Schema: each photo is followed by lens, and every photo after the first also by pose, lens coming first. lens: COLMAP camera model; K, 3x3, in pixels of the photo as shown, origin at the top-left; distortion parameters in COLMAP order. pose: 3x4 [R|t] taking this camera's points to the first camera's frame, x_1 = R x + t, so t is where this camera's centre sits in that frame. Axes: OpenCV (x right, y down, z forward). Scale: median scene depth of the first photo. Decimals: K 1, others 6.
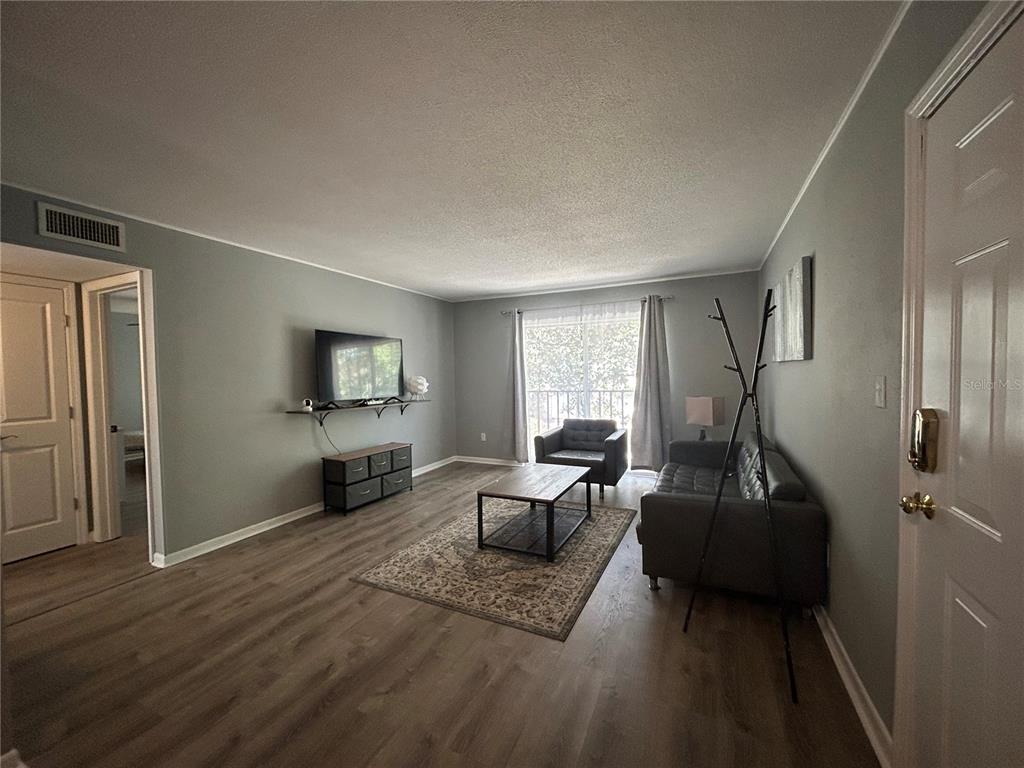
lens RADIAL K [[412.5, 0, 510.9], [0, 412.5, 385.4], [0, 0, 1]] dist [0.001895, 0.000162]
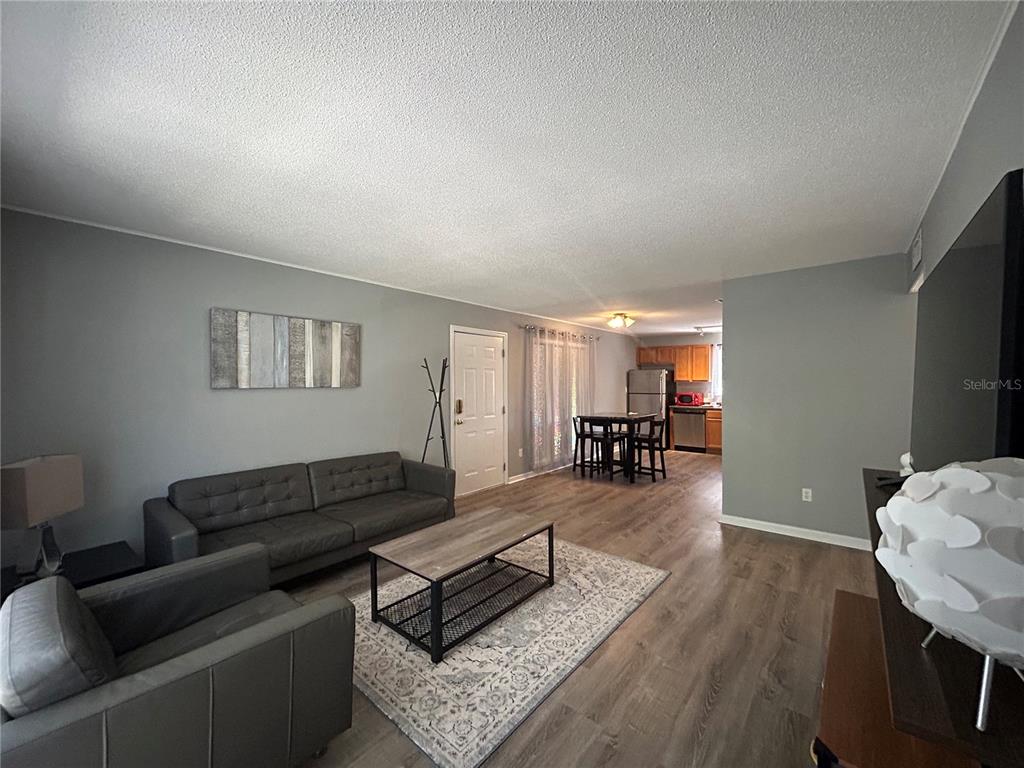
lens RADIAL K [[412.5, 0, 510.9], [0, 412.5, 385.4], [0, 0, 1]] dist [0.001895, 0.000162]
pose [[-0.968506, 0.021500, 0.248059, -0.167899], [0.032455, 0.998666, 0.040160, -0.066406], [-0.246864, 0.046946, -0.967912, 1.418694]]
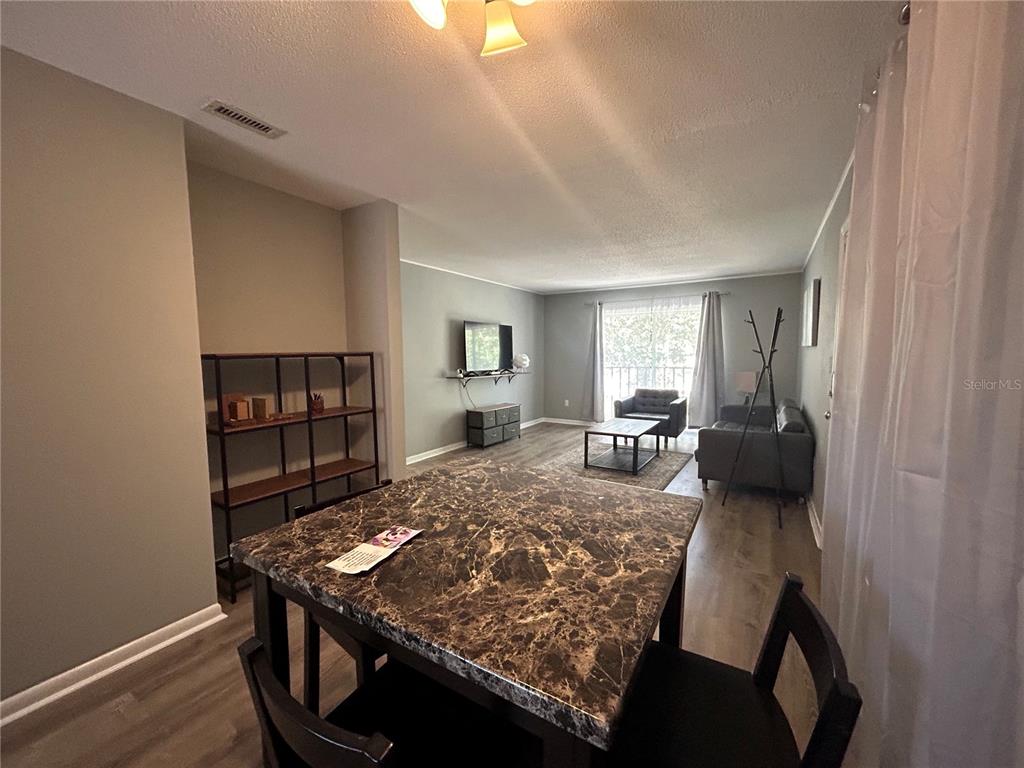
lens RADIAL K [[412.5, 0, 510.9], [0, 412.5, 385.4], [0, 0, 1]] dist [0.001895, 0.000162]
pose [[0.992849, 0.020226, -0.117651, -0.131016], [-0.014079, 0.998504, 0.052843, 0.011052], [0.118544, -0.050808, 0.991648, -0.391754]]
